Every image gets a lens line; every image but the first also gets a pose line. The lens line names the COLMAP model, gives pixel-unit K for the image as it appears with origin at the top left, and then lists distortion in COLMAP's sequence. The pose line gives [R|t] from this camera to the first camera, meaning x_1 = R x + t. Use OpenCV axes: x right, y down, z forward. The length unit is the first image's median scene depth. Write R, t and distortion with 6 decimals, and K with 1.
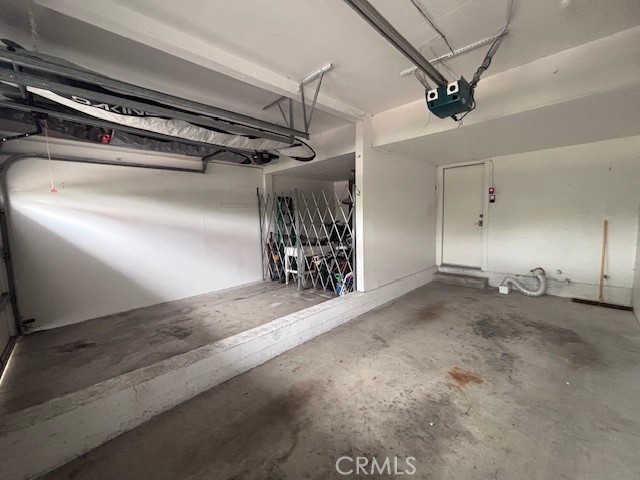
lens RADIAL K [[259.6, 0, 320.0], [0, 259.6, 240.0], [0, 0, 1]] dist [0.000370, -0.000151]
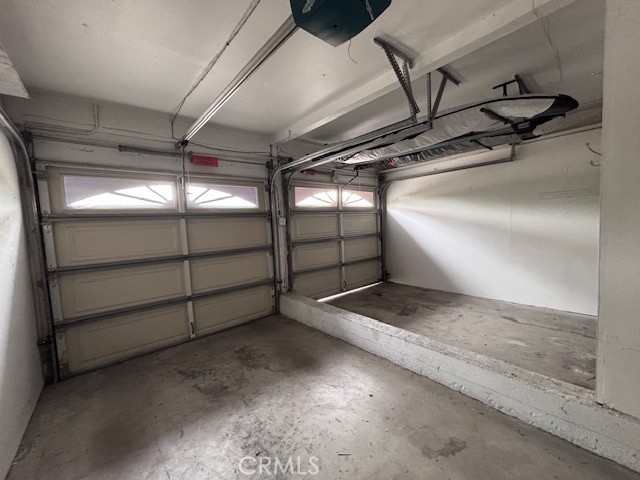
lens RADIAL K [[259.6, 0, 320.0], [0, 259.6, 240.0], [0, 0, 1]] dist [0.000370, -0.000151]
pose [[-0.074178, 0.101913, -0.992024, 0.597062], [-0.050913, 0.993080, 0.105828, -0.078186], [0.995945, 0.058357, -0.068476, 0.587377]]
